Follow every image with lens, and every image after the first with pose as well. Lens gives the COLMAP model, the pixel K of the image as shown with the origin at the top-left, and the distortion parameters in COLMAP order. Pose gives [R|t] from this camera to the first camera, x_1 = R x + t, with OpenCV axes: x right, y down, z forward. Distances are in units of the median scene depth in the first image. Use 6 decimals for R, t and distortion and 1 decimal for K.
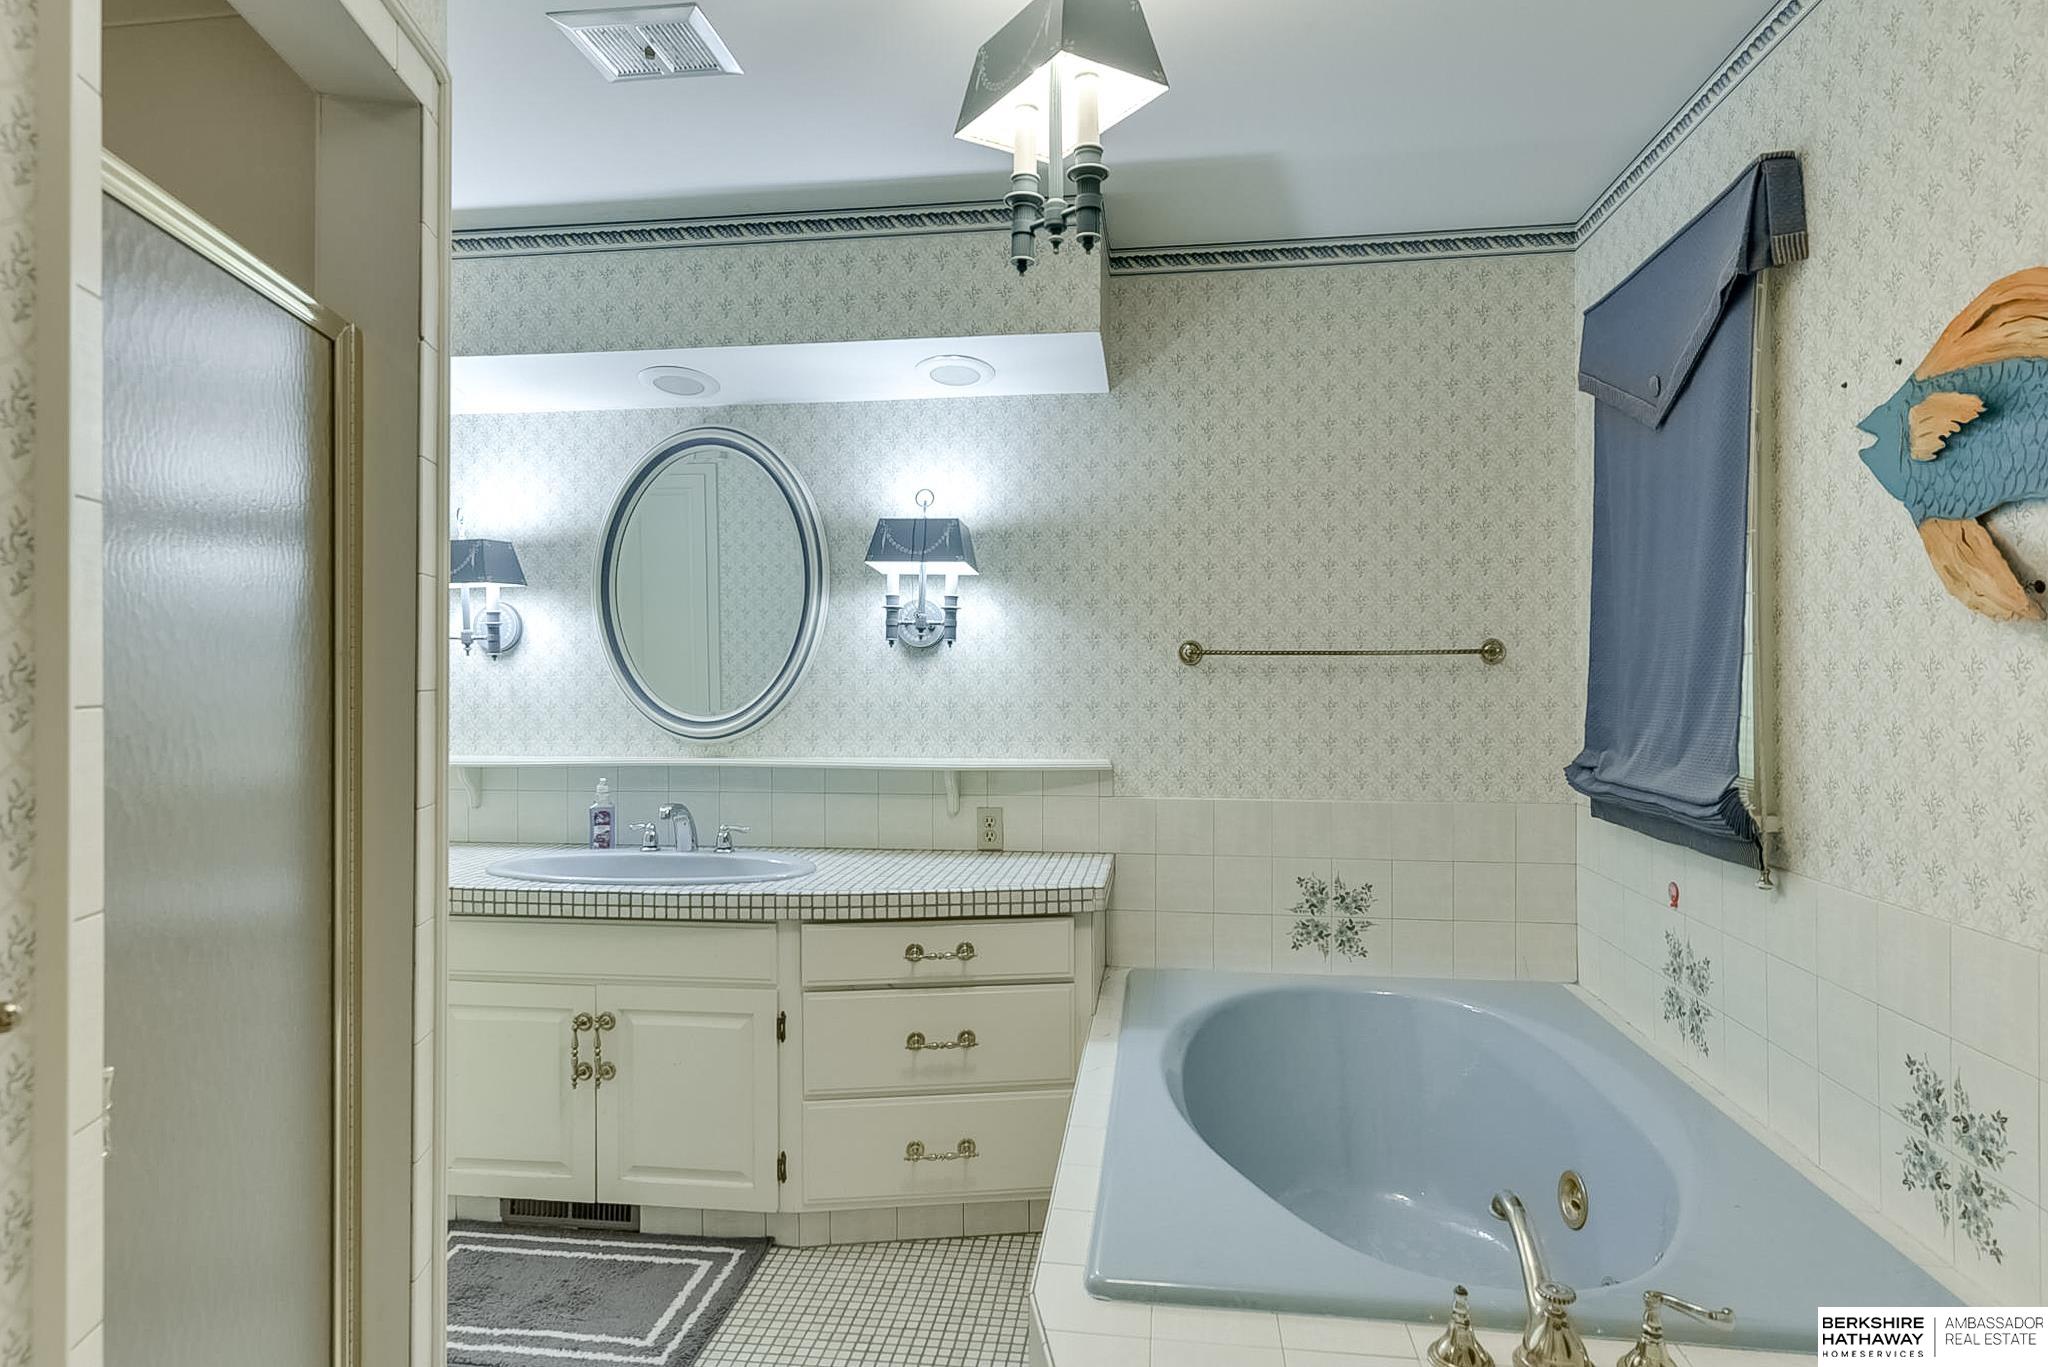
lens RADIAL K [[1121.1, 0, 1024.0], [0, 1121.1, 683.5], [0, 0, 1]] dist [-0.000960, -0.000212]
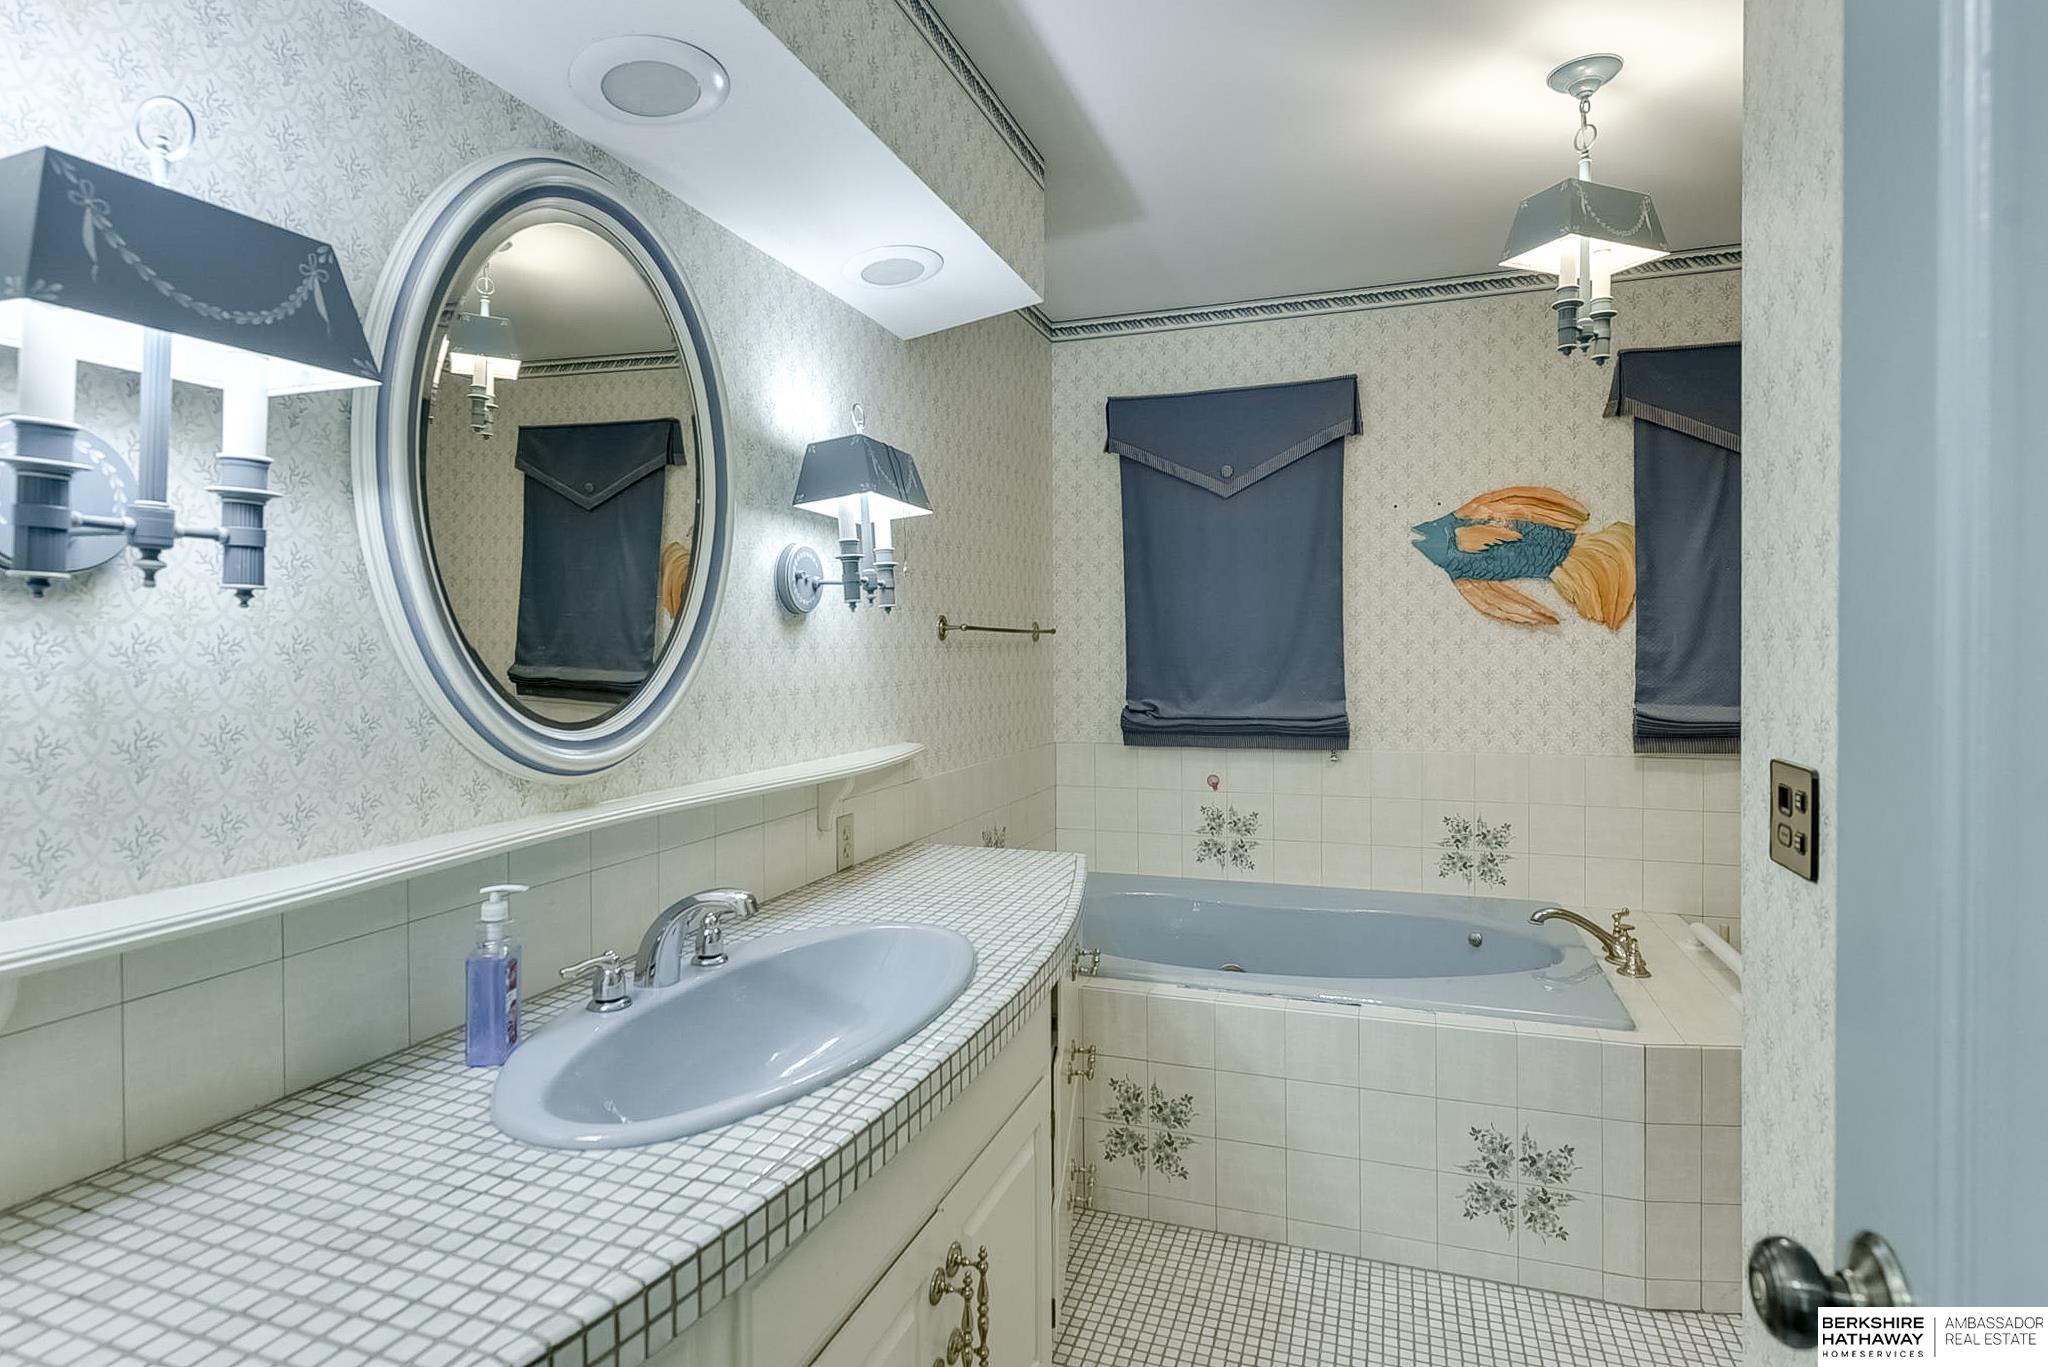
lens RADIAL K [[1039.5, 0, 1024.0], [0, 1039.5, 683.5], [0, 0, 1]] dist [0.001150, 0.000152]
pose [[0.211604, -0.031836, 0.976837, -0.730058], [0.013908, 0.999466, 0.029560, -0.003733], [-0.977256, 0.007330, 0.211934, 0.716586]]
